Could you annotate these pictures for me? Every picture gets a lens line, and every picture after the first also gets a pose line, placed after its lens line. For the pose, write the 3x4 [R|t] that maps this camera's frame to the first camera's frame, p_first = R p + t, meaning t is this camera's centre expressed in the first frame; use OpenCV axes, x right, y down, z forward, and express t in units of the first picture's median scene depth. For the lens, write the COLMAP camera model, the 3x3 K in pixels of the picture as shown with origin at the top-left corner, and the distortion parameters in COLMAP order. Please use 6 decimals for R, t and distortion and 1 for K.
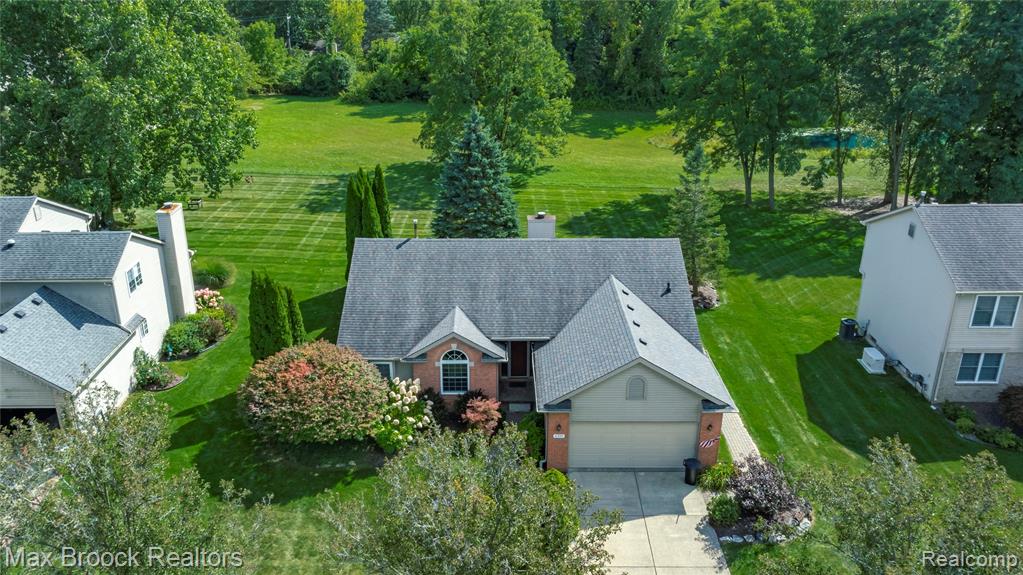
lens RADIAL K [[697.6, 0, 511.5], [0, 697.6, 287.5], [0, 0, 1]] dist [0.002445, 0.001115]
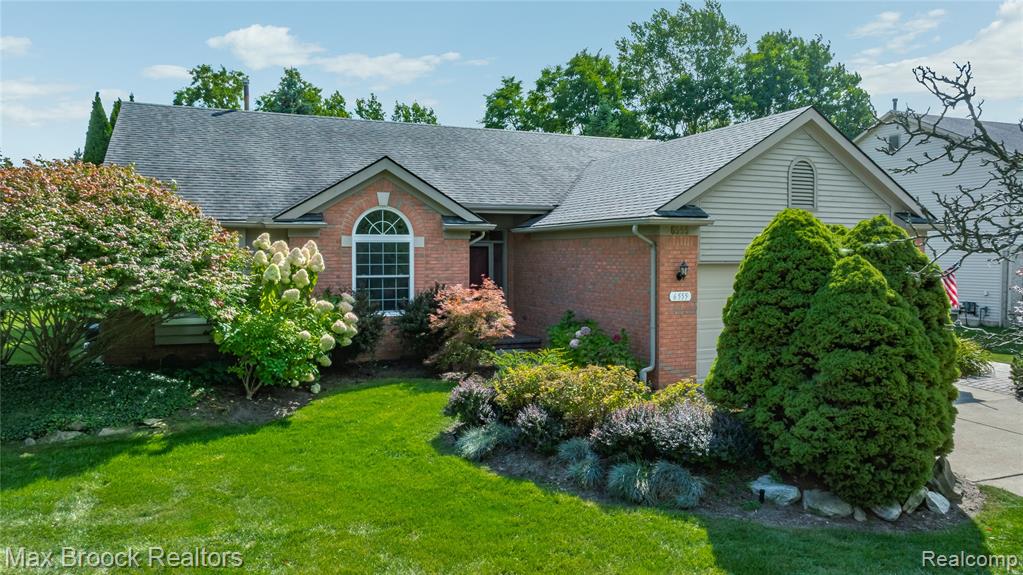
lens RADIAL K [[697.6, 0, 511.5], [0, 697.6, 287.5], [0, 0, 1]] dist [0.002445, 0.001115]
pose [[0.923961, -0.020417, 0.381941, -0.185117], [0.146726, 0.941098, -0.304641, 0.299444], [-0.353224, 0.337517, 0.872533, 0.588069]]
